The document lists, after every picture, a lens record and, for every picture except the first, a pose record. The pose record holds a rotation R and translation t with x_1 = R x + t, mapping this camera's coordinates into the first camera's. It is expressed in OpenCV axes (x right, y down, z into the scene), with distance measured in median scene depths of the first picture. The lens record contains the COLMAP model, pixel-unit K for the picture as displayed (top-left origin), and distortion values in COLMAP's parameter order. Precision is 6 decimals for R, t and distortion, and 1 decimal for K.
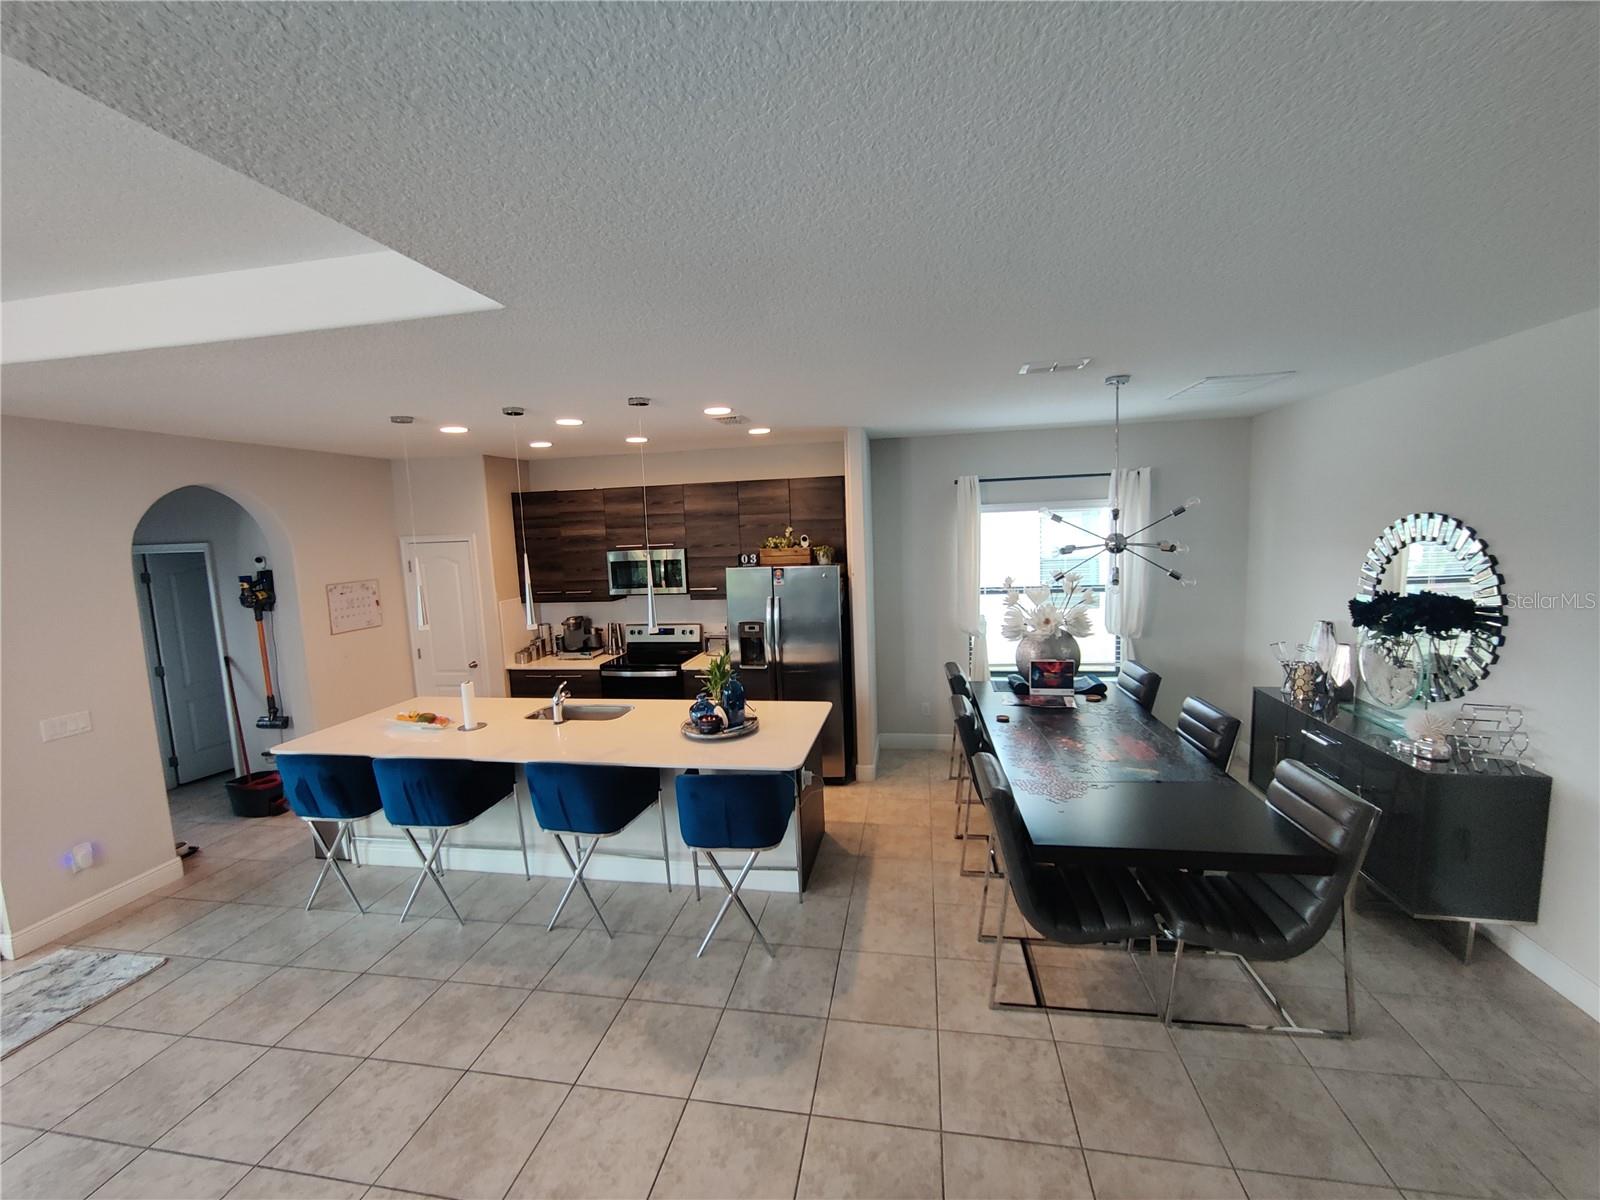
lens RADIAL K [[654.0, 0, 799.6], [0, 654.0, 599.9], [0, 0, 1]] dist [0.000307, 0.000889]
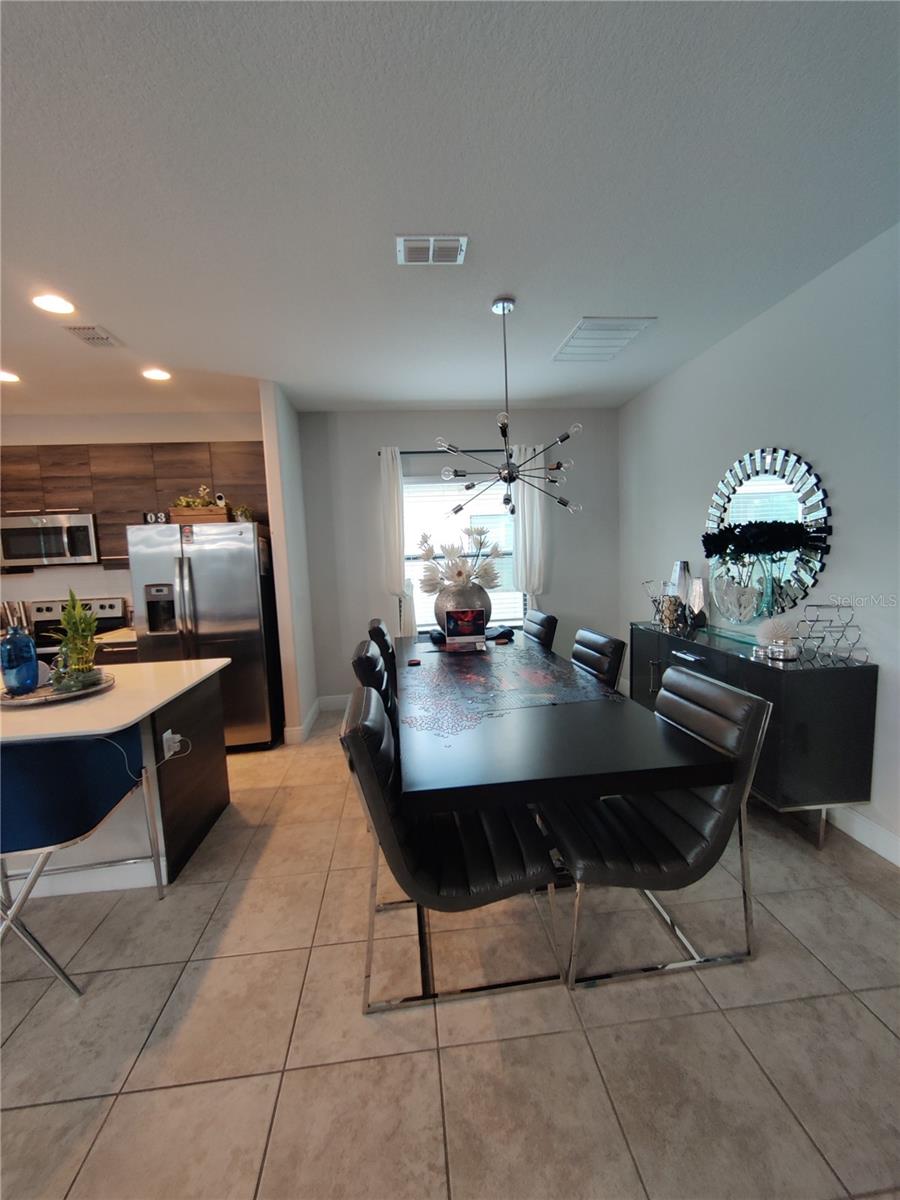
lens RADIAL K [[490.5, 0, 448.4], [0, 490.5, 602.3], [0, 0, 1]] dist [0.000307, 0.000889]
pose [[0.961710, -0.028986, 0.272534, 0.184678], [0.034045, 0.999324, -0.013849, 0.116725], [-0.271948, 0.022597, 0.962047, 0.309757]]
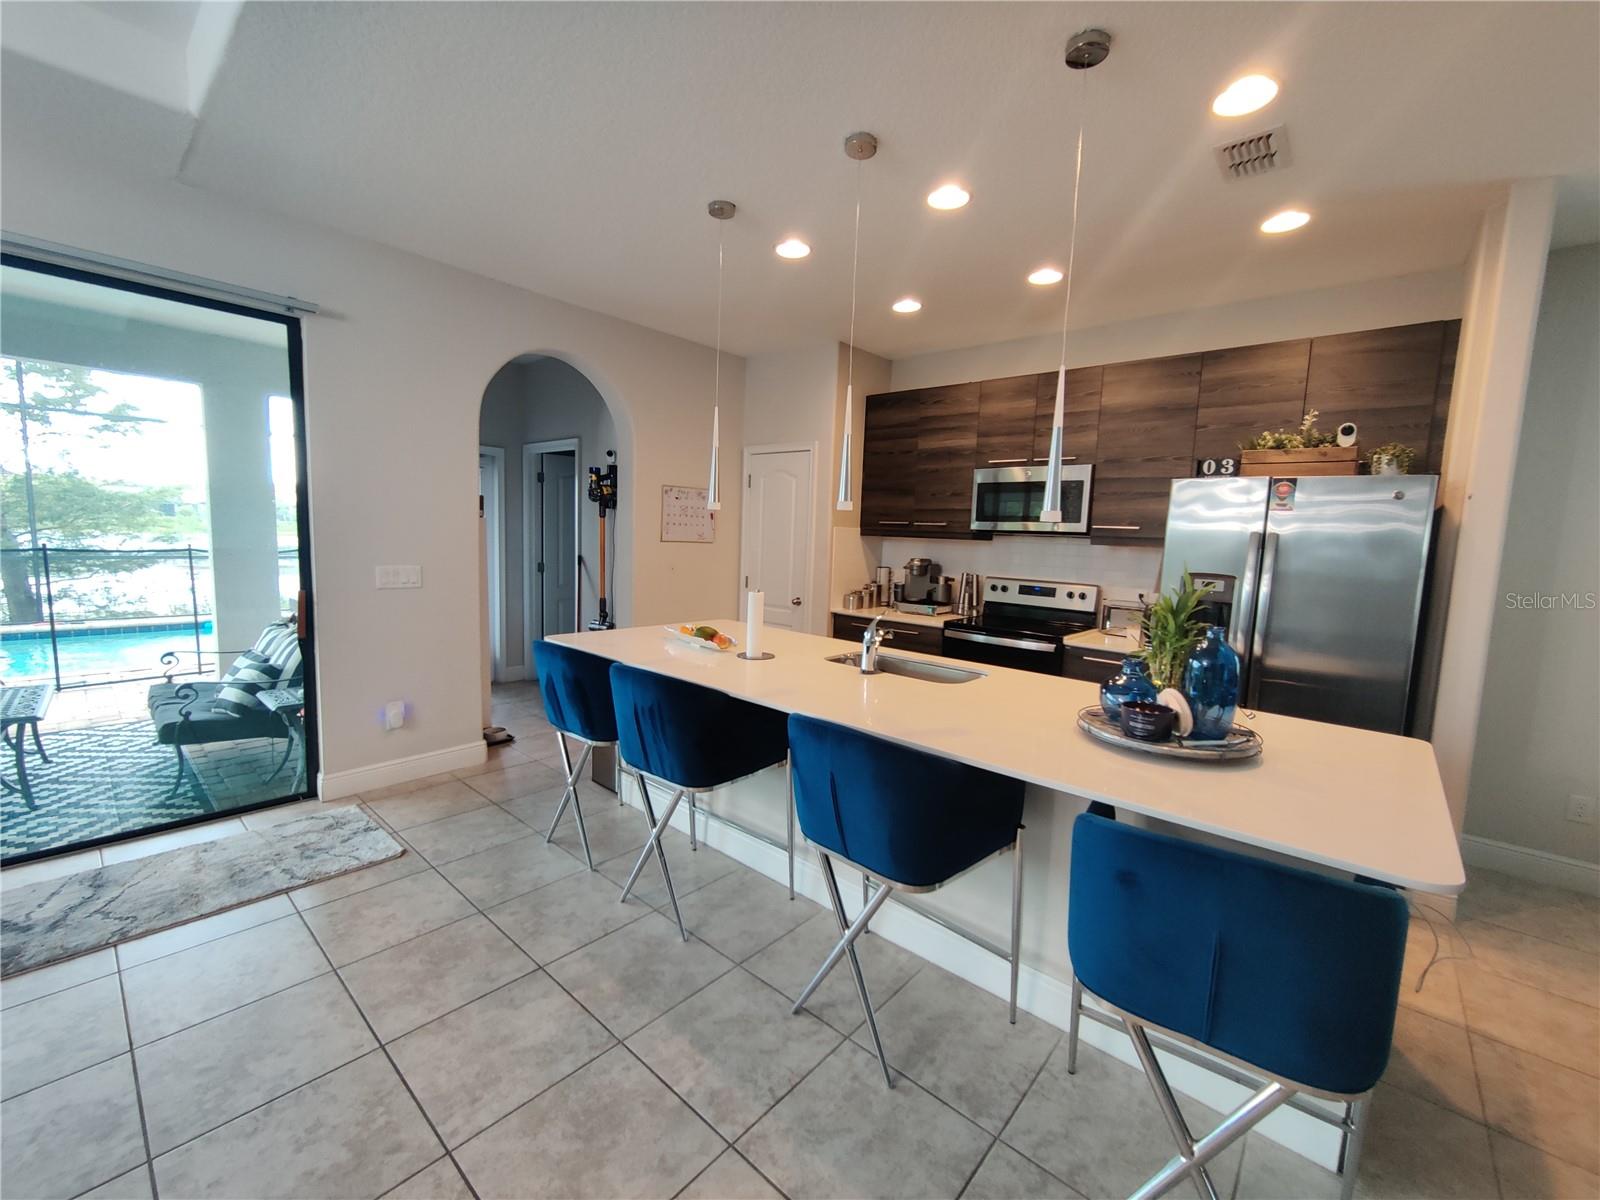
lens RADIAL K [[654.0, 0, 800.9], [0, 654.0, 599.9], [0, 0, 1]] dist [0.000307, 0.000889]
pose [[0.855387, 0.124052, -0.502916, -0.125581], [-0.129218, 0.991308, 0.024740, 0.124080], [0.501613, 0.043824, 0.863981, 0.462442]]
